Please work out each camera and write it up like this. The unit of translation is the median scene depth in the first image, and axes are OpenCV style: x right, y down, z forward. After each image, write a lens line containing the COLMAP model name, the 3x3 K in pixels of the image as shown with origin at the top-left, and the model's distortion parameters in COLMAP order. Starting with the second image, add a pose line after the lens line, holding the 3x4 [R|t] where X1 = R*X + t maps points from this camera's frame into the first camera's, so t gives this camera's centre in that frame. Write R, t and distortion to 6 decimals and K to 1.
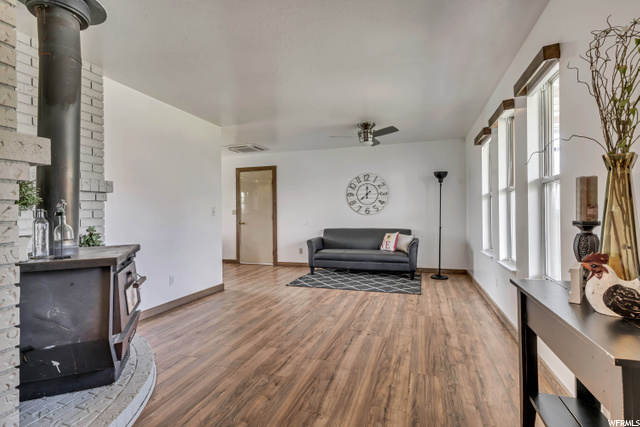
lens RADIAL K [[294.3, 0, 316.2], [0, 294.3, 212.6], [0, 0, 1]] dist [-0.000474, 0.000382]
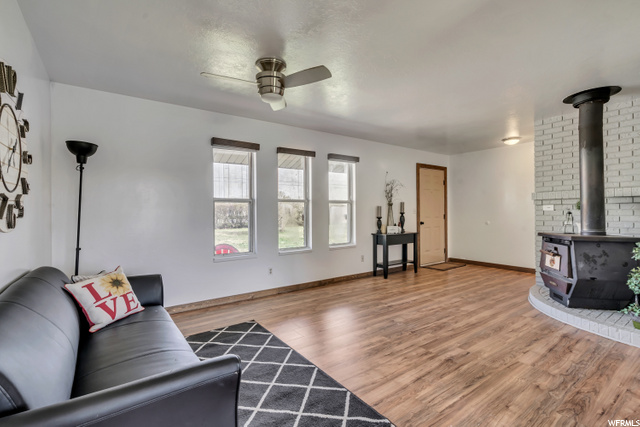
lens RADIAL K [[294.3, 0, 316.2], [0, 294.3, 212.6], [0, 0, 1]] dist [-0.000474, 0.000382]
pose [[-0.799872, 0.019709, 0.599847, -0.375162], [0.016740, 0.999804, -0.010528, -0.005682], [-0.599938, 0.001620, -0.800045, 2.170970]]
